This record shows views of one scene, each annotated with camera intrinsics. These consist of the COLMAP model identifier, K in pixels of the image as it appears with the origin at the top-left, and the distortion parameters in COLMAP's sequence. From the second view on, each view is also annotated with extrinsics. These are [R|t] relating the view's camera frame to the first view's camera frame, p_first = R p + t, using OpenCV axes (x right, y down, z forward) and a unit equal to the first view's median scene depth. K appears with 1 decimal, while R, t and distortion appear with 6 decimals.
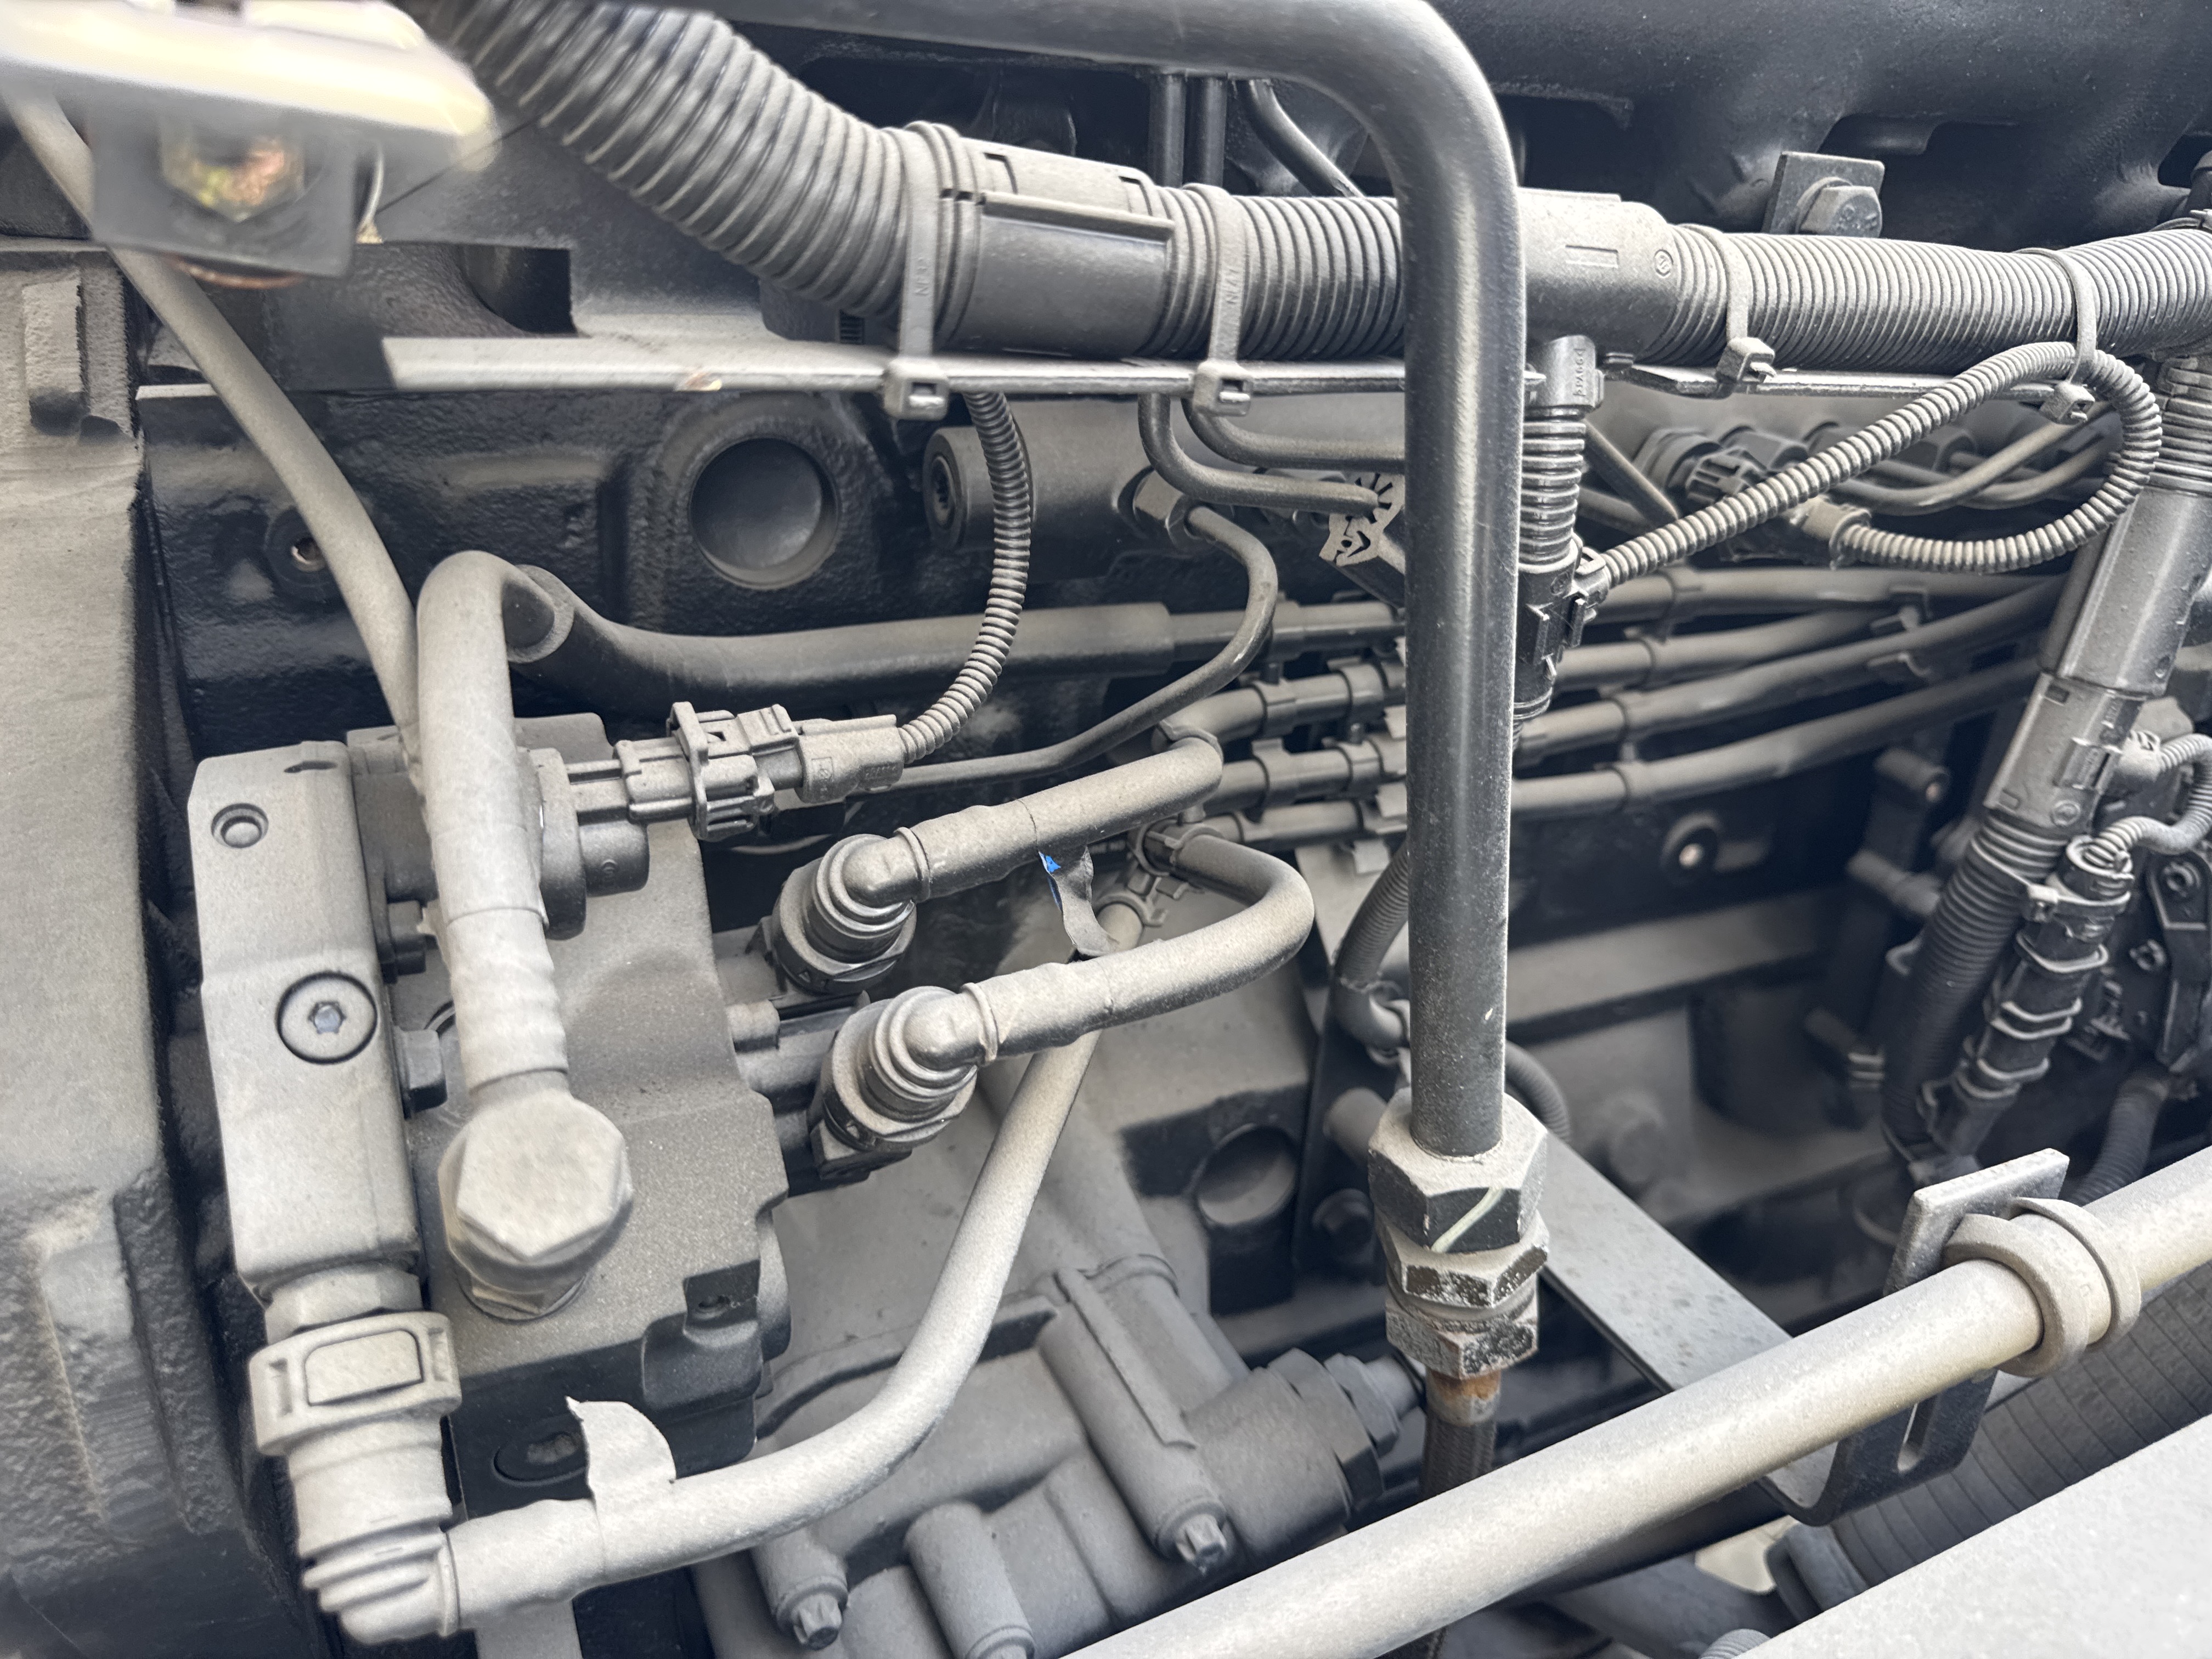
lens RADIAL K [[1634.4, 0, 1092.3], [0, 1634.4, 801.3], [0, 0, 1]] dist [0.031956, -0.068797]
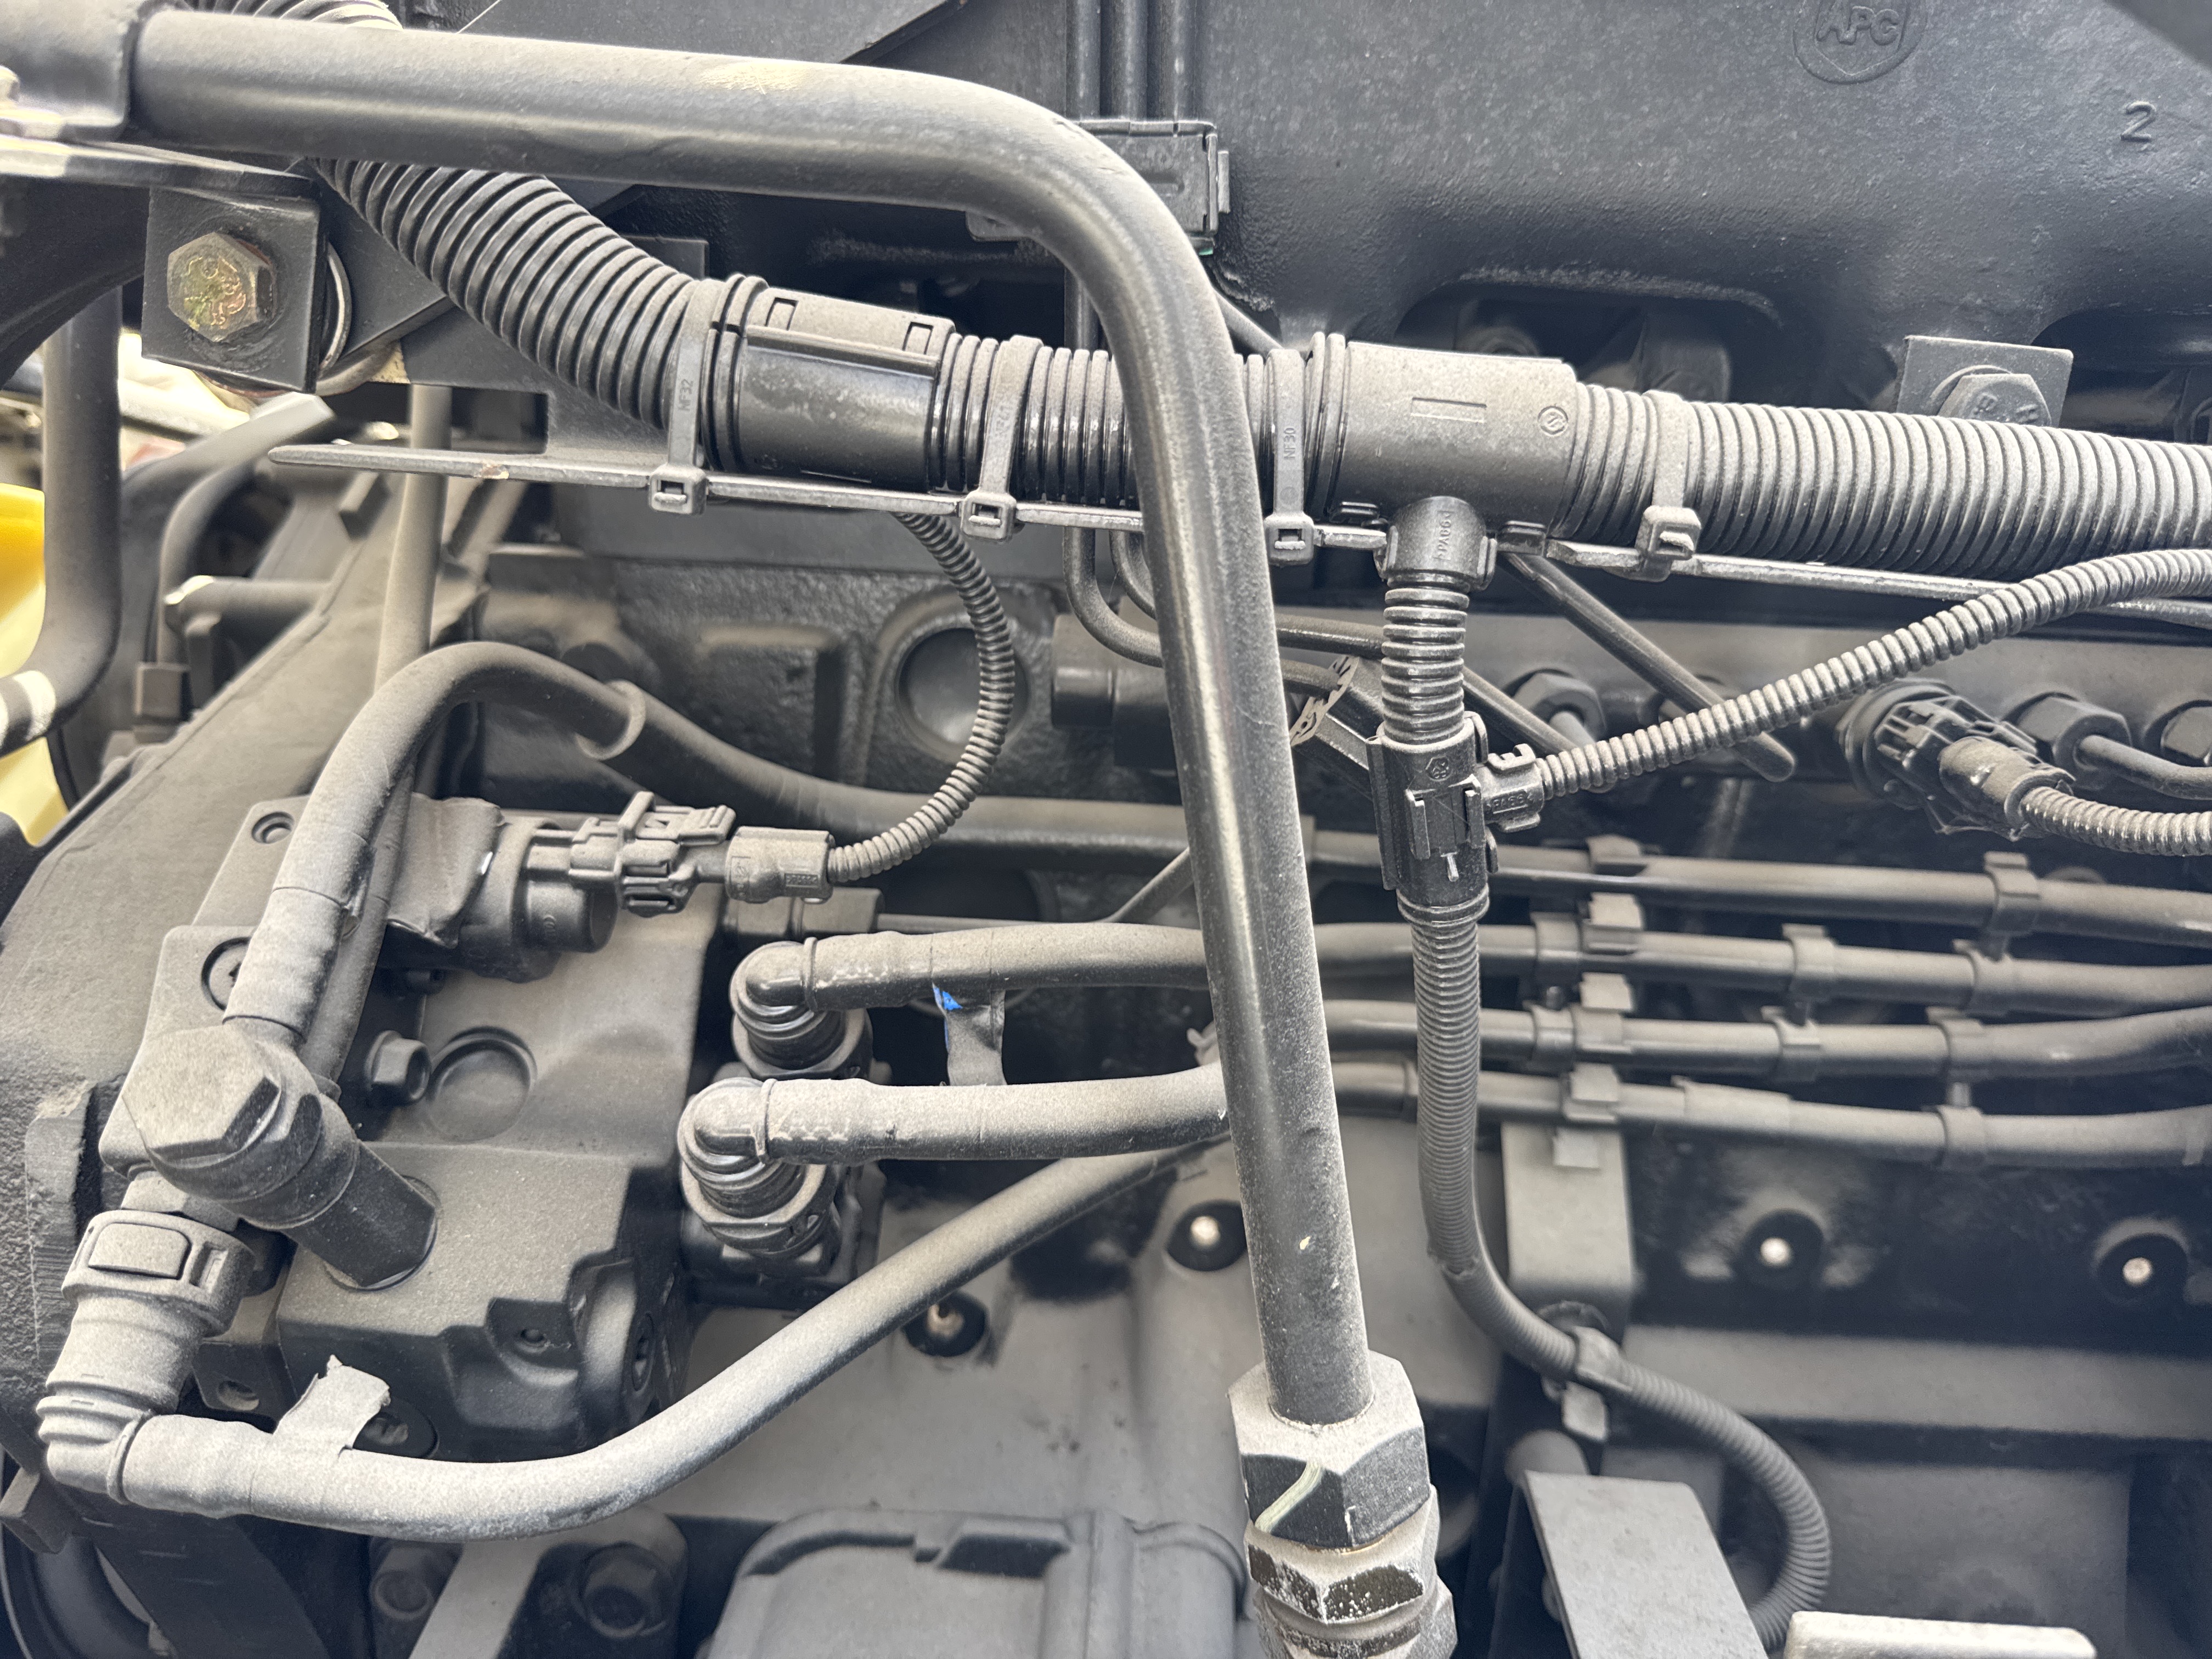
lens RADIAL K [[1634.4, 0, 1092.3], [0, 1634.4, 801.3], [0, 0, 1]] dist [0.031956, -0.068797]
pose [[0.881216, 0.102269, -0.461519, 0.546343], [-0.190609, 0.970302, -0.148934, 0.055465], [0.432582, 0.219213, 0.874539, 0.142762]]
